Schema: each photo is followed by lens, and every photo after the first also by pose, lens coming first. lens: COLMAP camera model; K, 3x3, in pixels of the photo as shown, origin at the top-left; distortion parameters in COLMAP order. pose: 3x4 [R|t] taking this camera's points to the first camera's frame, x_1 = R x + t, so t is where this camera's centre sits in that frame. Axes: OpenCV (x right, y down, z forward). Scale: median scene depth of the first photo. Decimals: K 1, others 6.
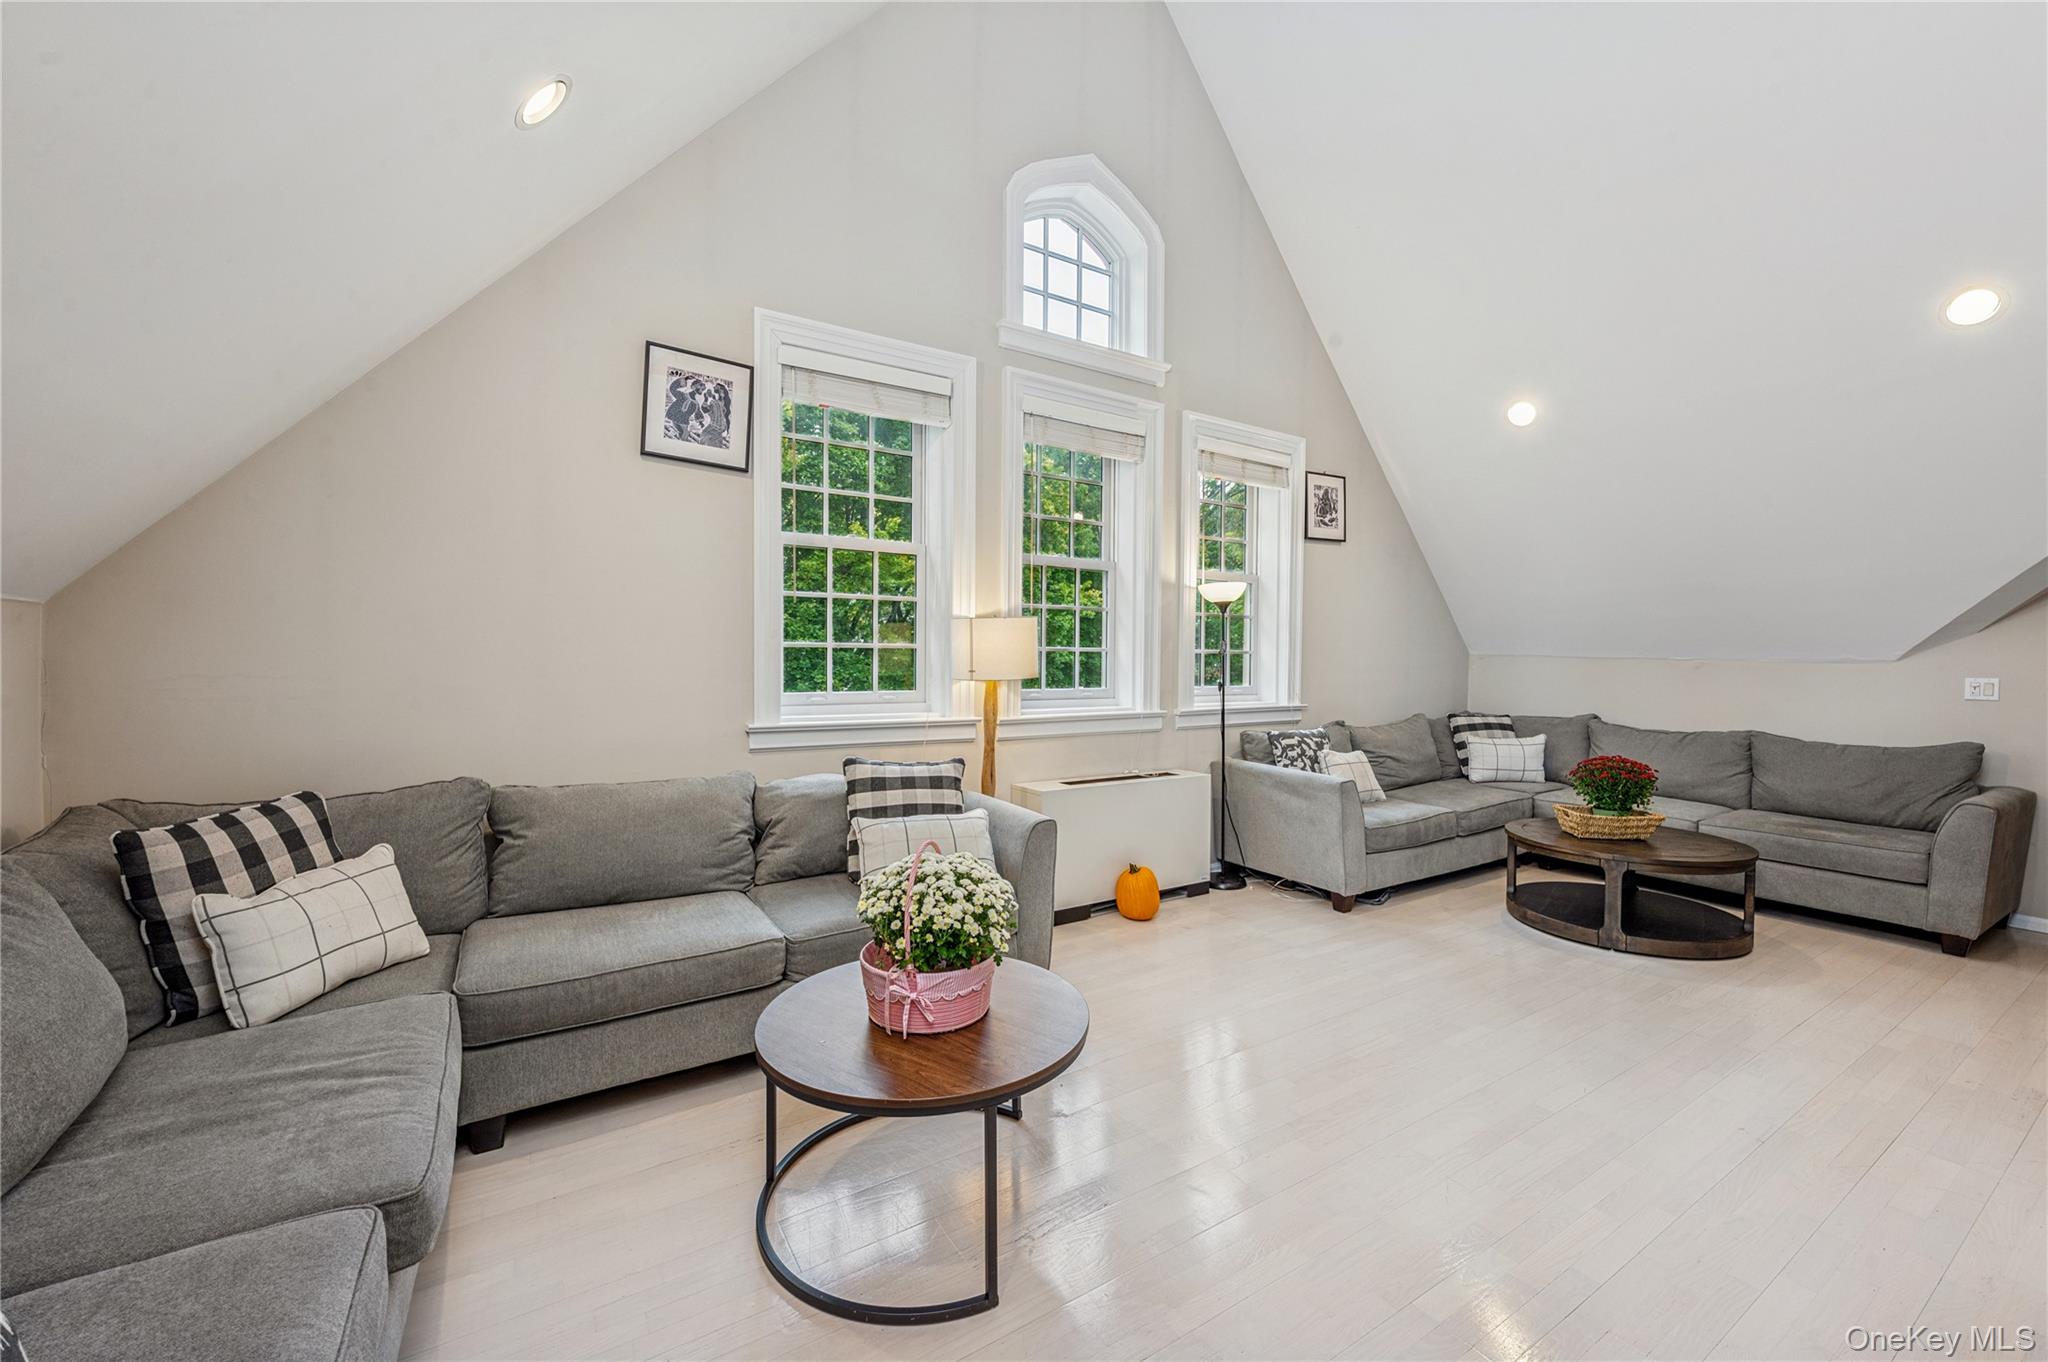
lens RADIAL K [[813.5, 0, 1024.0], [0, 813.5, 681.0], [0, 0, 1]] dist [-0.002554, -0.000310]
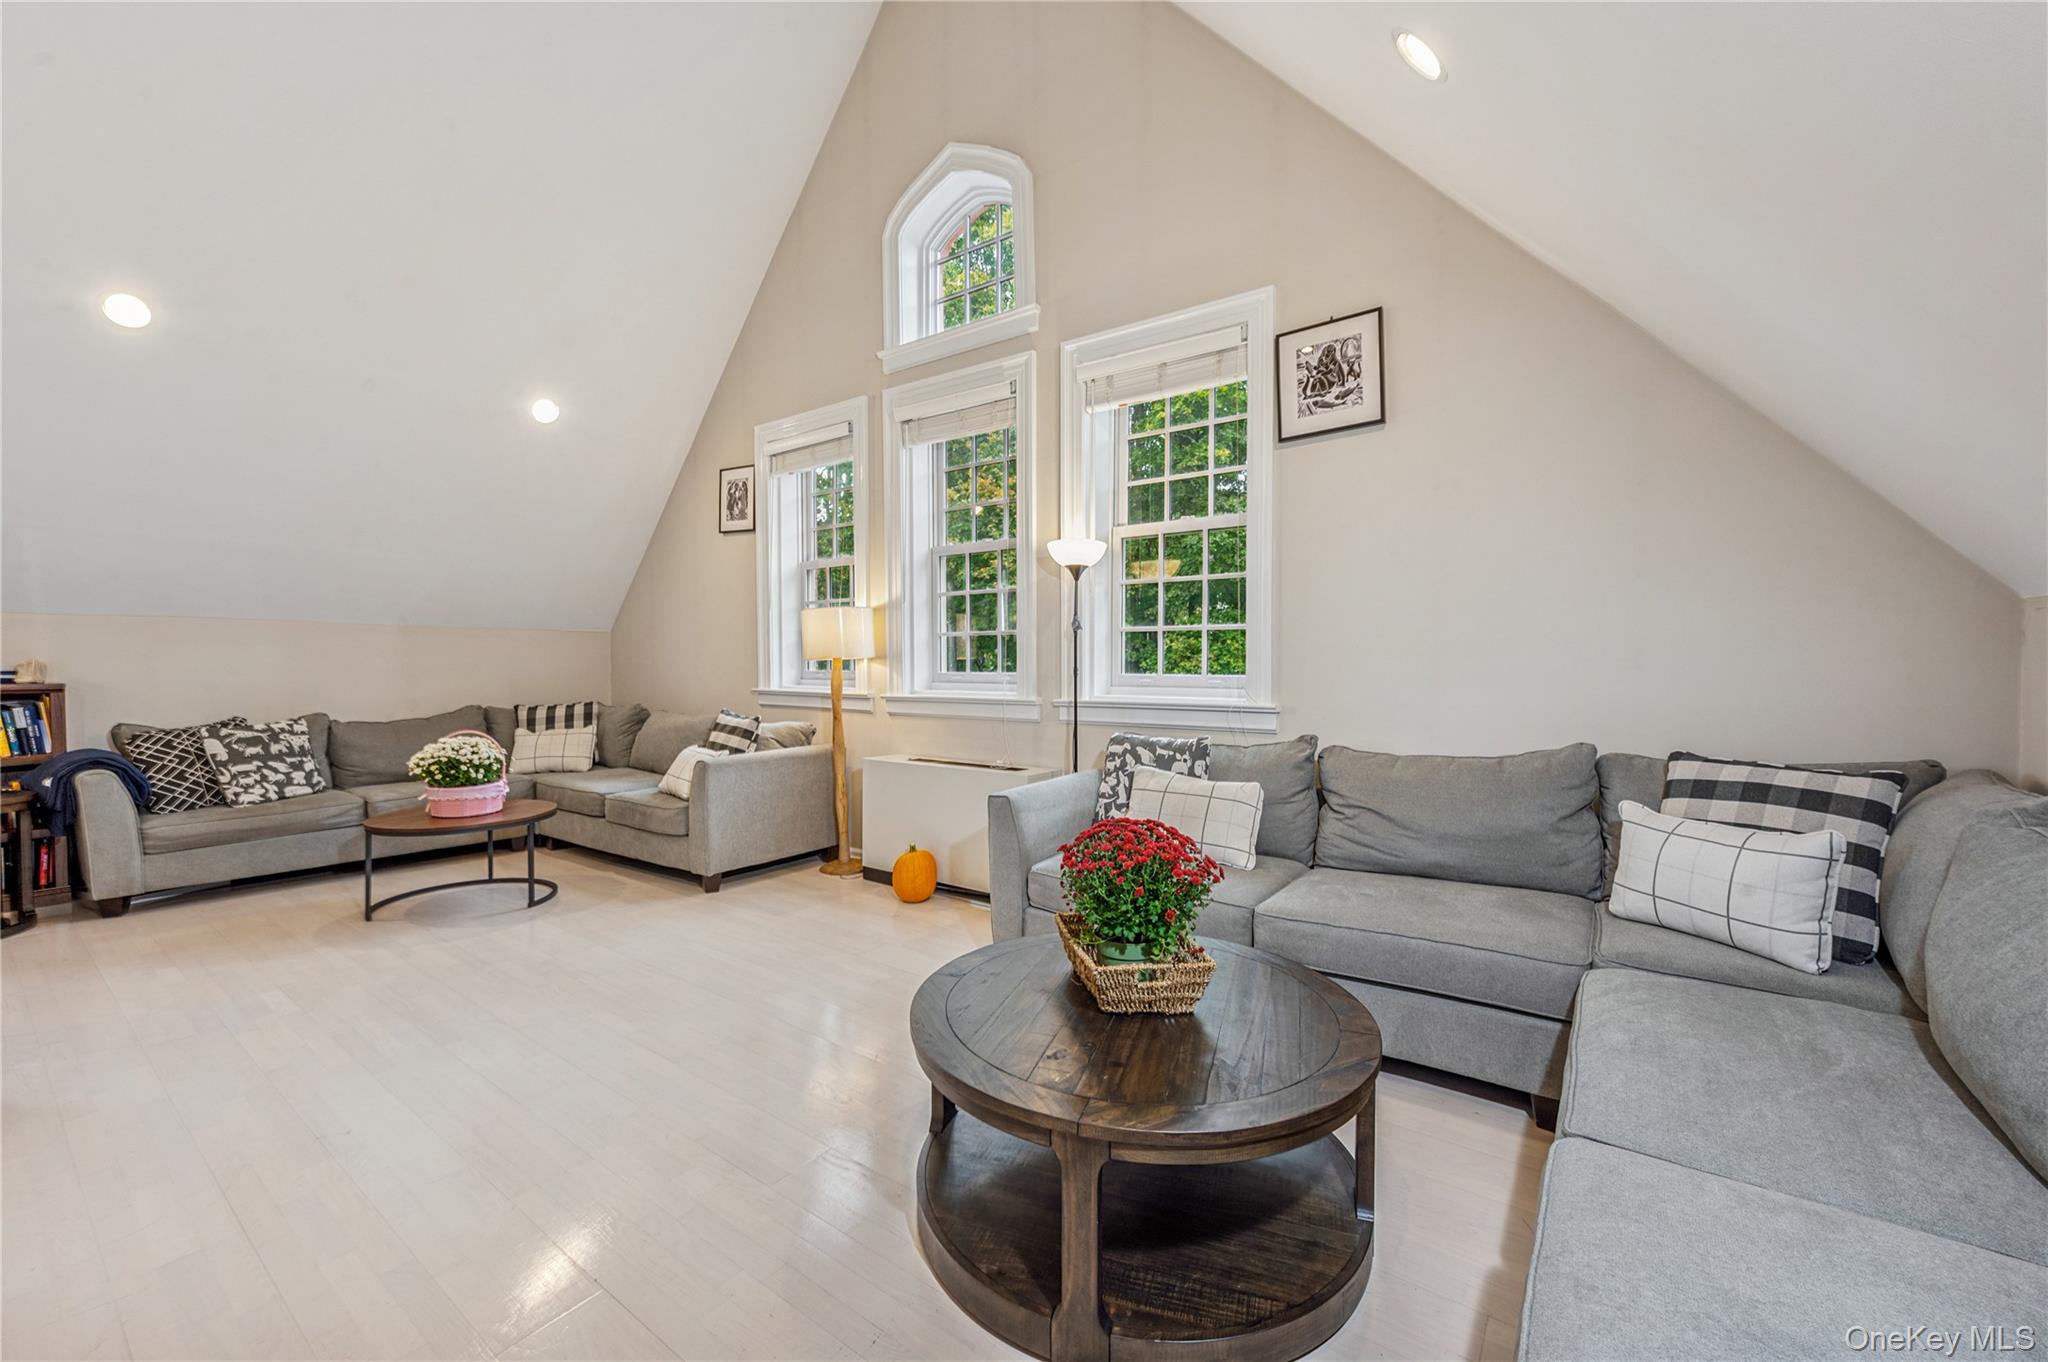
lens RADIAL K [[852.1, 0, 1029.3], [0, 852.1, 664.2], [0, 0, 1]] dist [-0.056335, -0.000204]
pose [[0.337735, 0.008698, -0.941201, 1.007377], [-0.009266, 0.999940, 0.005915, -0.005565], [0.941196, 0.006723, 0.337795, 0.673989]]
